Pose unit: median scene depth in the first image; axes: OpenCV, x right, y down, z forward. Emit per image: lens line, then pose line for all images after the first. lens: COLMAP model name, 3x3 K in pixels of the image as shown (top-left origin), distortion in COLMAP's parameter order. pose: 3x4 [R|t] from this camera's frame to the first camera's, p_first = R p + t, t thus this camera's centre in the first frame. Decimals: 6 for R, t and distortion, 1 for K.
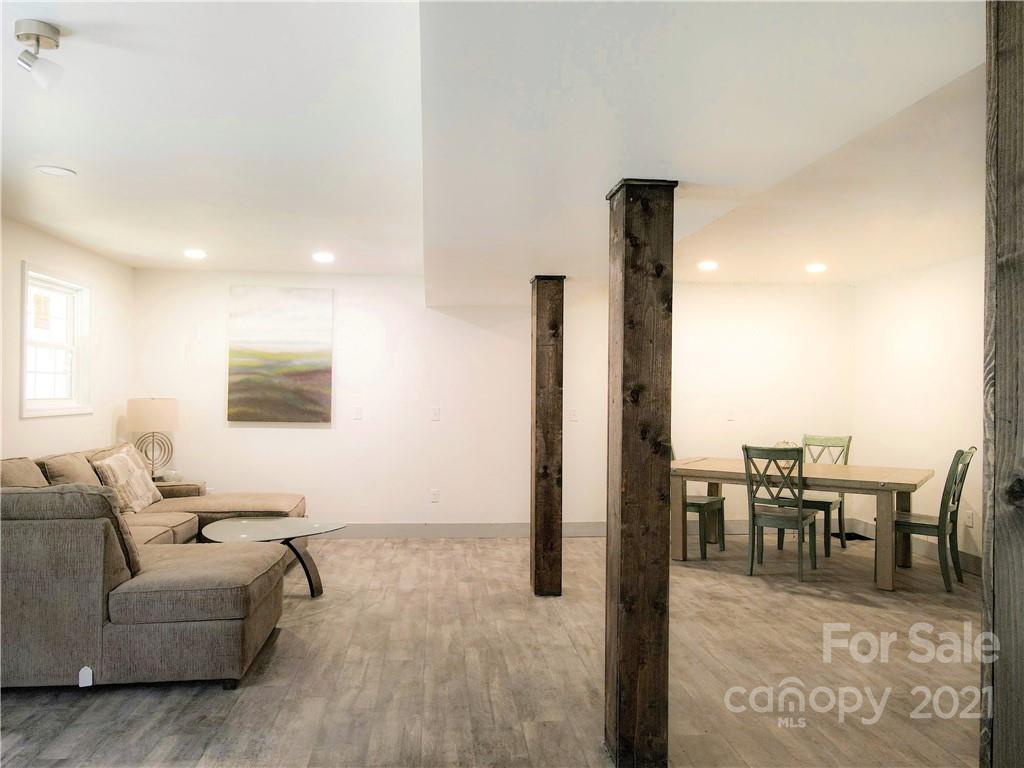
lens RADIAL K [[748.1, 0, 503.0], [0, 748.1, 383.5], [0, 0, 1]] dist [0.005245, 0.024147]
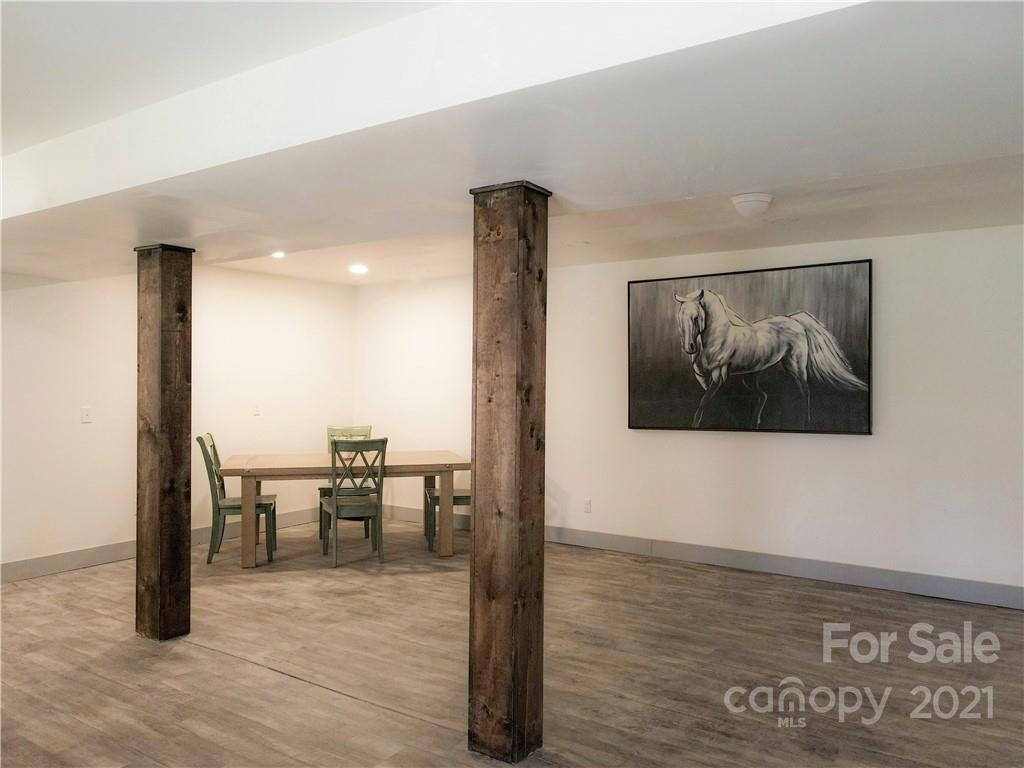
lens RADIAL K [[748.1, 0, 503.3], [0, 748.1, 383.9], [0, 0, 1]] dist [0.005245, 0.024147]
pose [[0.637714, -0.002031, 0.770271, -0.338182], [-0.008629, 0.999915, 0.009780, -0.004574], [-0.770225, -0.012883, 0.637642, 0.199938]]
